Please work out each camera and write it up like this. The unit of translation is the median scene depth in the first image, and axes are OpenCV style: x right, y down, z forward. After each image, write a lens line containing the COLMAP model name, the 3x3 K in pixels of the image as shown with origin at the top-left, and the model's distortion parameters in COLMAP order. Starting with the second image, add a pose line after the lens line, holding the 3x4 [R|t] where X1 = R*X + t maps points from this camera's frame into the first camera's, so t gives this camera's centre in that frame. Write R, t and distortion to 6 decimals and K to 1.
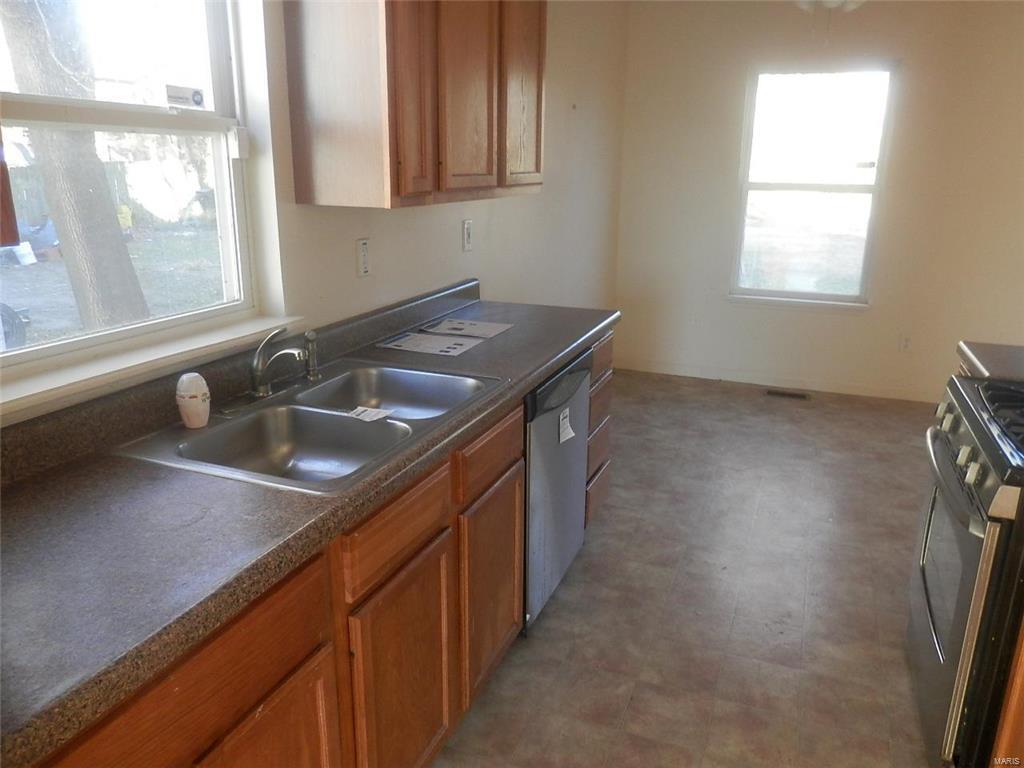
lens RADIAL K [[777.0, 0, 514.7], [0, 777.0, 381.3], [0, 0, 1]] dist [-0.001494, 0.015388]
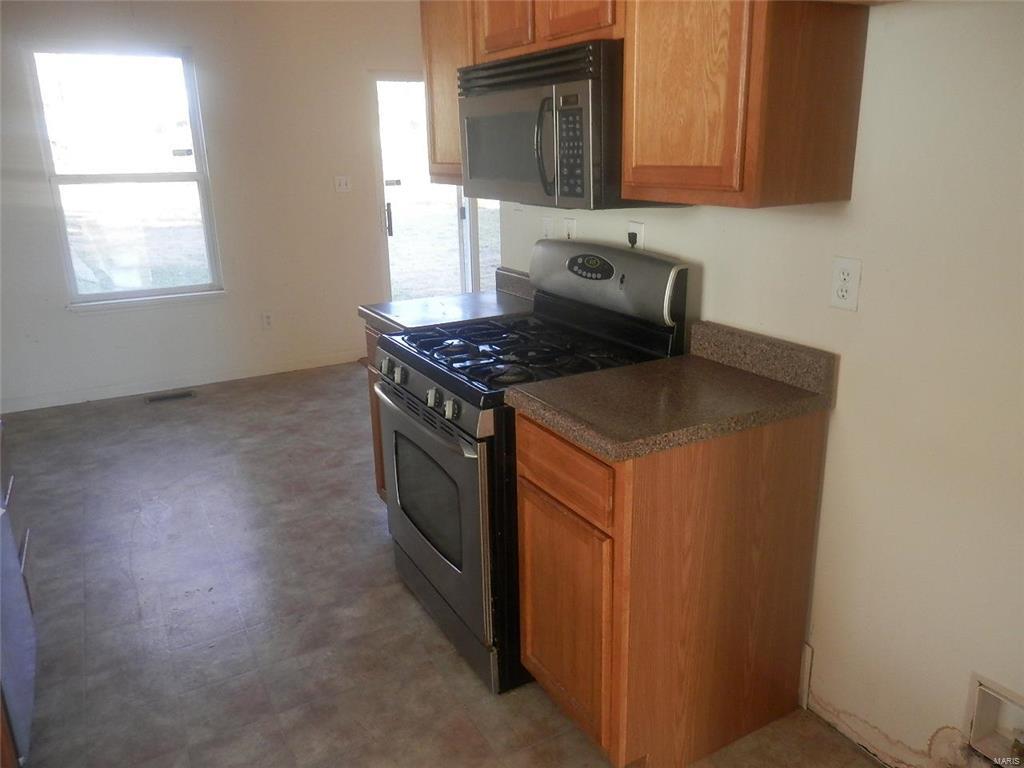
lens RADIAL K [[777.0, 0, 515.3], [0, 777.0, 382.8], [0, 0, 1]] dist [-0.001494, 0.015388]
pose [[0.626140, -0.245690, 0.739990, -0.097613], [0.235176, 0.964367, 0.121193, -0.018313], [-0.743398, 0.098144, 0.661609, 0.067552]]
